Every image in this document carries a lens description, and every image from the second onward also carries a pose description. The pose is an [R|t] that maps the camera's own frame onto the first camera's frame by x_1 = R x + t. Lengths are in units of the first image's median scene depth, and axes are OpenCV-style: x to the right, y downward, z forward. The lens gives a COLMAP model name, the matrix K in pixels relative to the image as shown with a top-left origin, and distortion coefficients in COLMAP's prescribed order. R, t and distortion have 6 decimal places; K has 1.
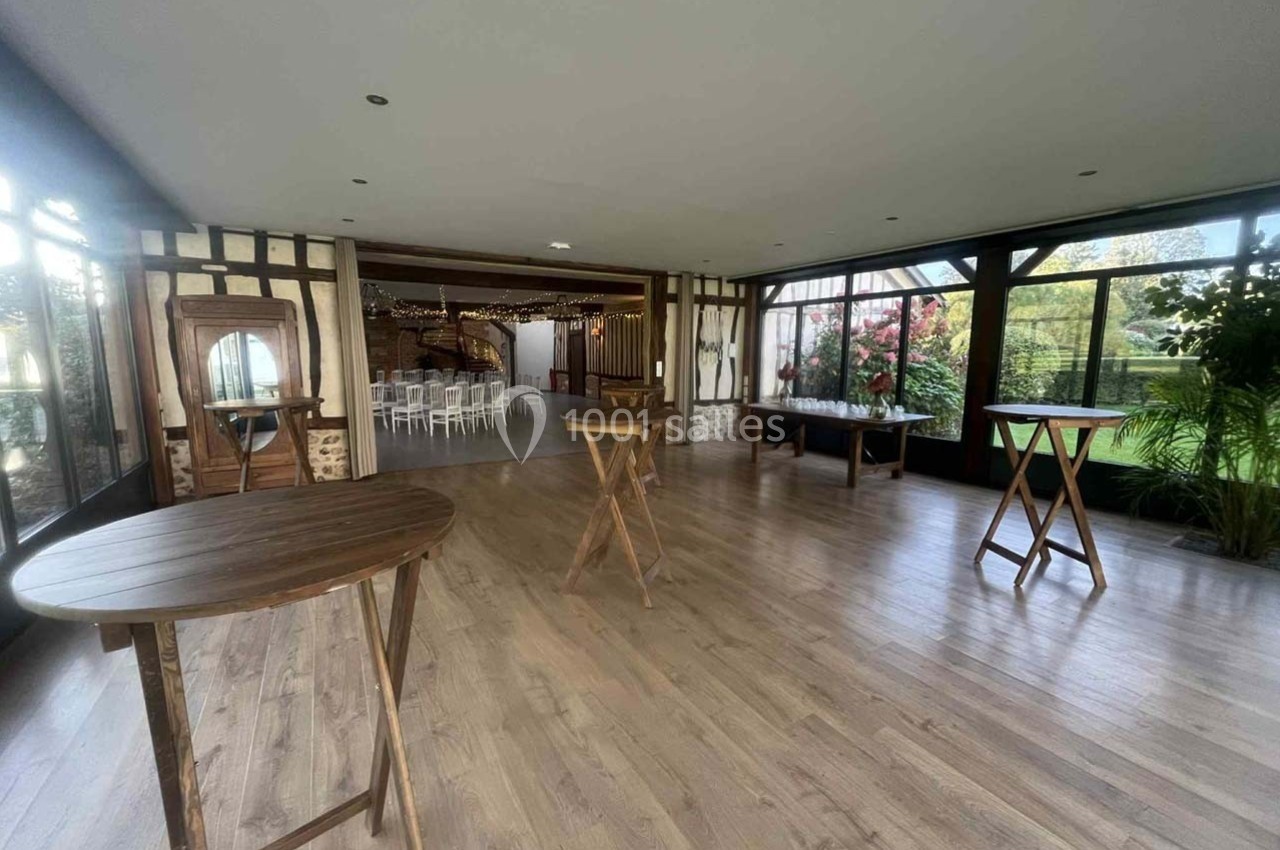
lens RADIAL K [[512.8, 0, 636.4], [0, 512.8, 423.9], [0, 0, 1]] dist [-0.001078, -0.000180]
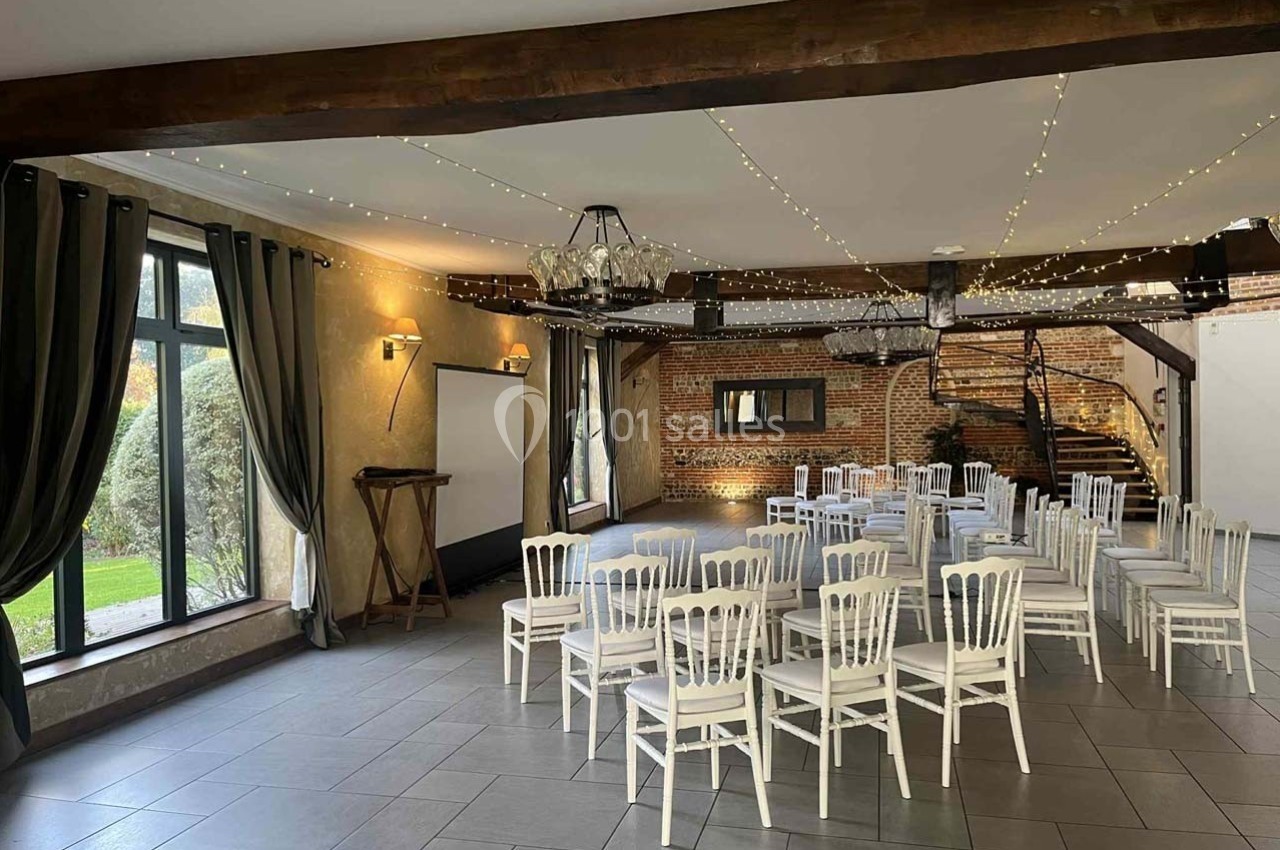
lens RADIAL K [[966.4, 0, 634.3], [0, 966.4, 428.4], [0, 0, 1]] dist [0.024910, 0.000106]
pose [[0.705039, -0.005993, -0.709143, -0.106052], [-0.082266, 0.992522, -0.090178, -0.107537], [0.704381, 0.121918, 0.699274, 0.745869]]
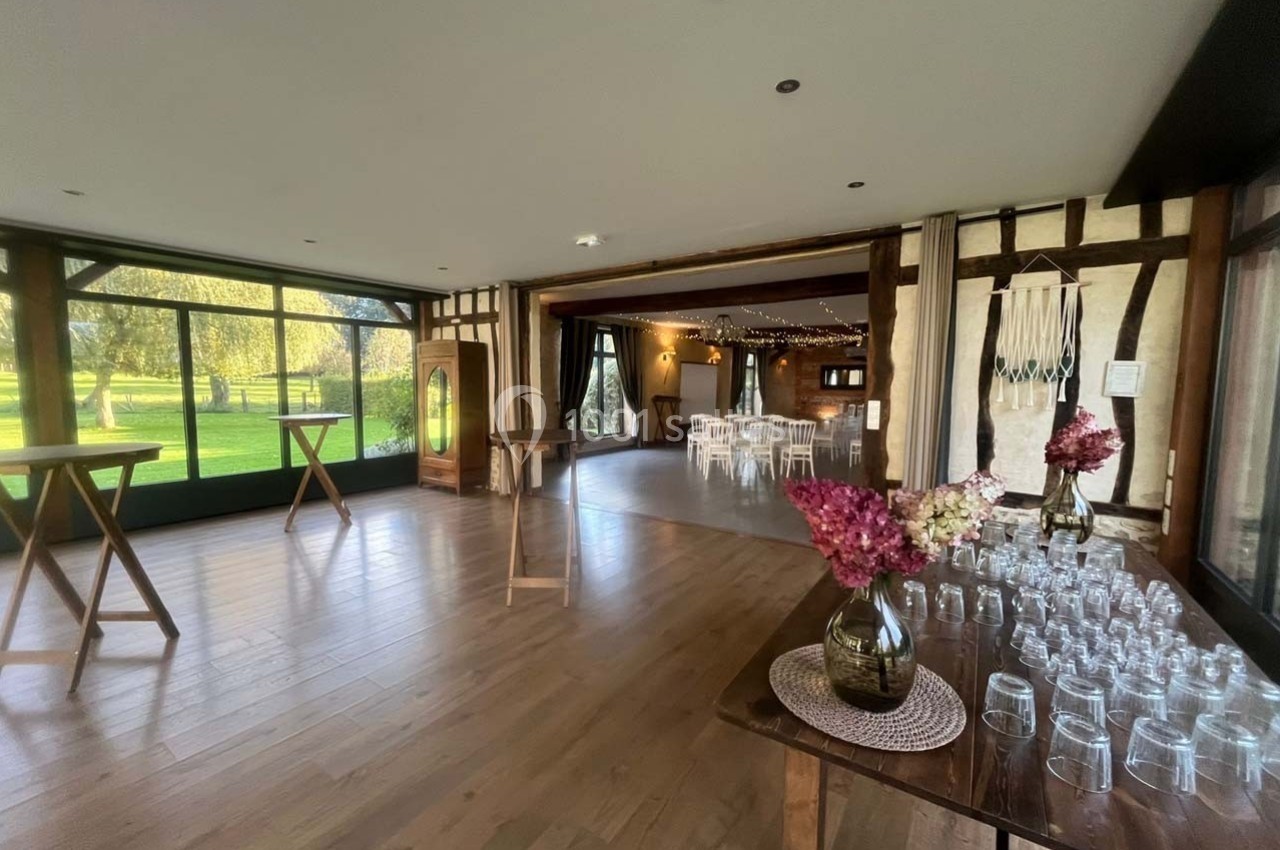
lens RADIAL K [[512.8, 0, 636.2], [0, 512.8, 424.9], [0, 0, 1]] dist [-0.001078, -0.000180]
pose [[0.415227, 0.075483, -0.906581, 0.400955], [-0.131468, 0.991070, 0.022303, -0.073767], [0.900168, 0.109925, 0.421442, 0.539911]]
